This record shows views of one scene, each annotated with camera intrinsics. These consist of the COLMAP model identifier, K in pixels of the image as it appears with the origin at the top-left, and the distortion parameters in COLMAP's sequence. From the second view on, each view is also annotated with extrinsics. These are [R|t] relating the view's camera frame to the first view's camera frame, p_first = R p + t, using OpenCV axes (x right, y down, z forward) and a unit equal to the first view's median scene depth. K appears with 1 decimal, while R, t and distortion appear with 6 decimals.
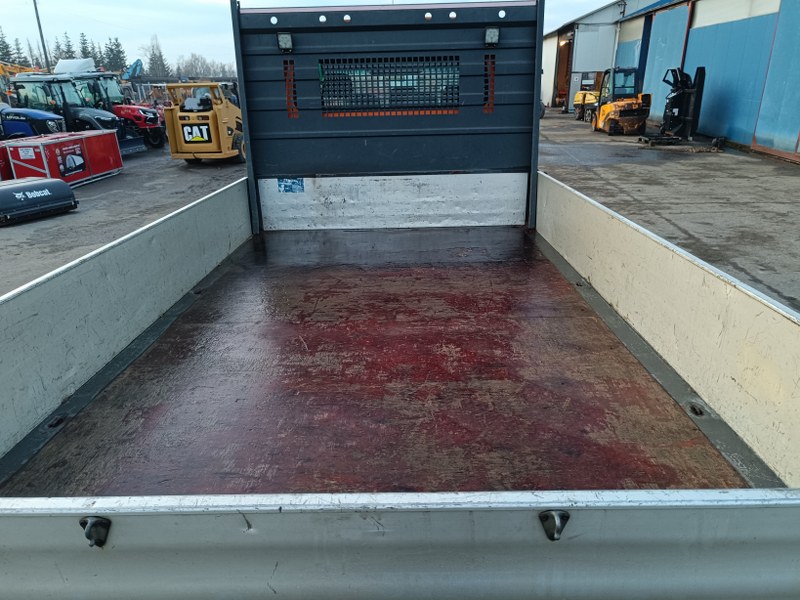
lens RADIAL K [[552.3, 0, 401.7], [0, 552.3, 302.8], [0, 0, 1]] dist [0.054428, -0.058296]
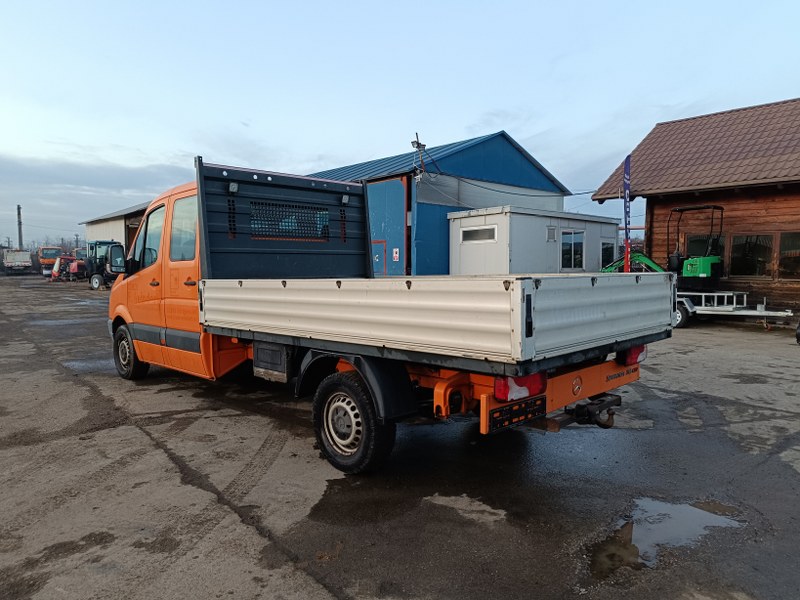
lens RADIAL K [[545.1, 0, 403.2], [0, 545.1, 301.0], [0, 0, 1]] dist [0.030065, -0.026941]
pose [[0.702012, -0.027265, 0.711643, -0.281010], [0.246931, 0.946595, -0.207323, 0.064655], [-0.667985, 0.321269, 0.671254, -0.045363]]
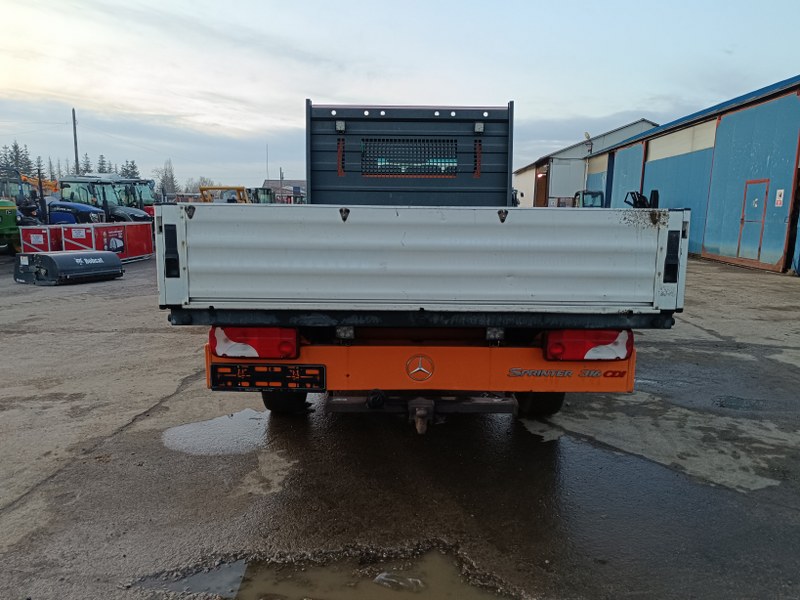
lens RADIAL K [[549.5, 0, 404.1], [0, 549.5, 299.5], [0, 0, 1]] dist [0.020493, -0.007614]
pose [[0.999311, 0.029515, 0.022499, -0.018036], [-0.024075, 0.976926, -0.212216, 0.088871], [-0.028244, 0.211528, 0.976964, -0.103962]]
